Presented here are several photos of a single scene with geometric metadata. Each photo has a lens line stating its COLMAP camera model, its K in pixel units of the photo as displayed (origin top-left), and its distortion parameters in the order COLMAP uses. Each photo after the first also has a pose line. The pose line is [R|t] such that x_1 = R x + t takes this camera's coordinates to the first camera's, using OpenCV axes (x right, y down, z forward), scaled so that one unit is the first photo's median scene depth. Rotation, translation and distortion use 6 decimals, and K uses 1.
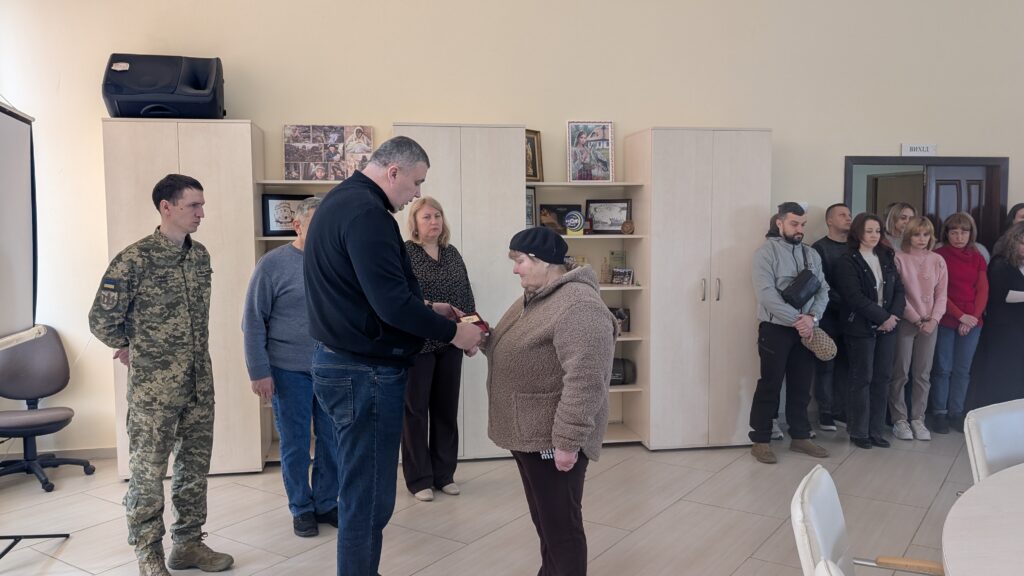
lens RADIAL K [[782.7, 0, 506.3], [0, 782.7, 296.4], [0, 0, 1]] dist [0.027278, -0.053726]
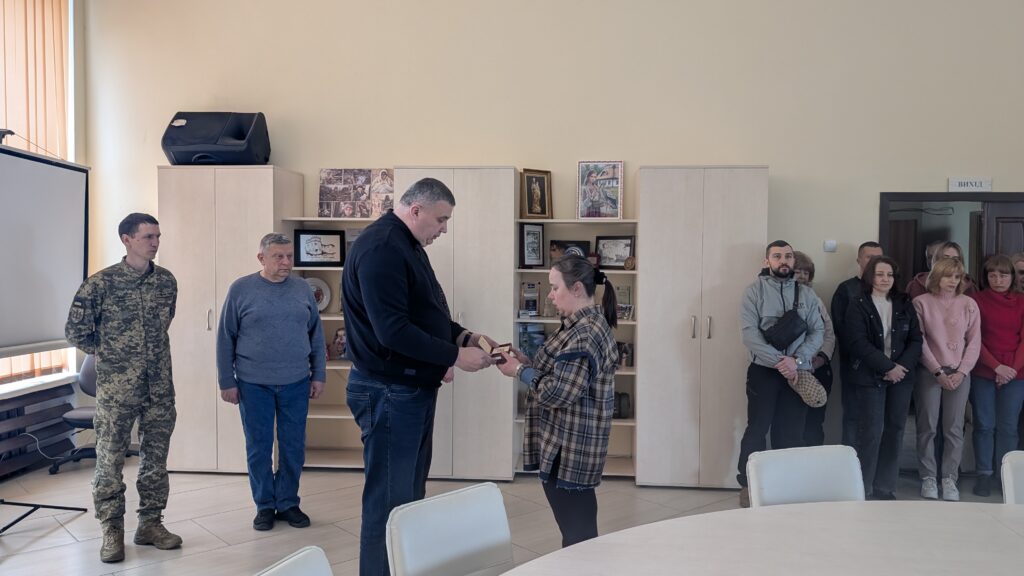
lens RADIAL K [[782.7, 0, 520.4], [0, 782.7, 296.1], [0, 0, 1]] dist [0.027278, -0.053726]
pose [[0.969413, 0.025710, -0.244085, 0.276432], [-0.036283, 0.998583, -0.038919, -0.001119], [0.242738, 0.046585, 0.968973, -0.019288]]
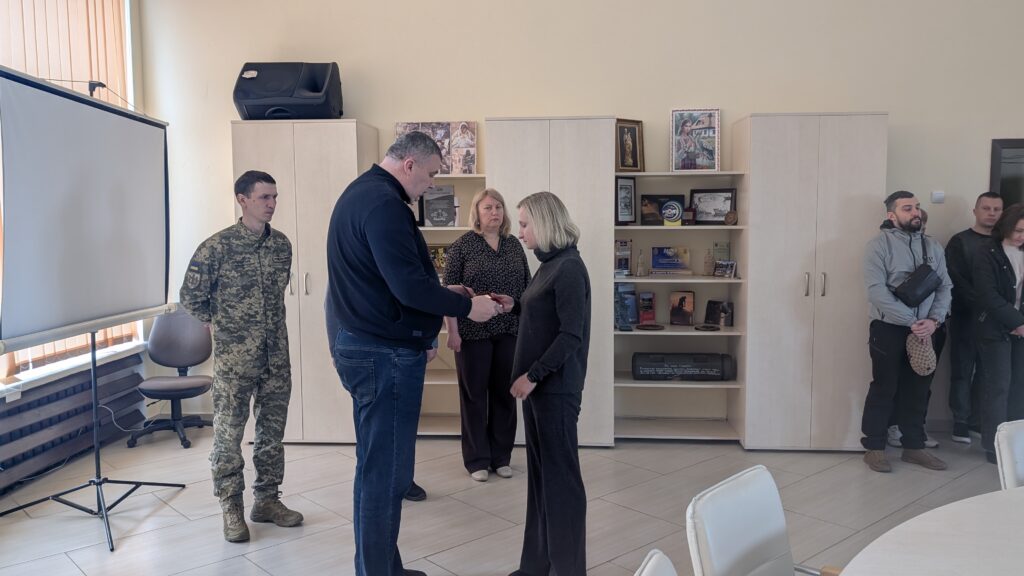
lens RADIAL K [[782.7, 0, 509.5], [0, 782.7, 297.8], [0, 0, 1]] dist [0.027278, -0.053726]
pose [[0.970869, 0.023642, -0.238442, 0.127269], [-0.020770, 0.999678, 0.014550, 0.001667], [0.238710, -0.009174, 0.971048, -0.003405]]
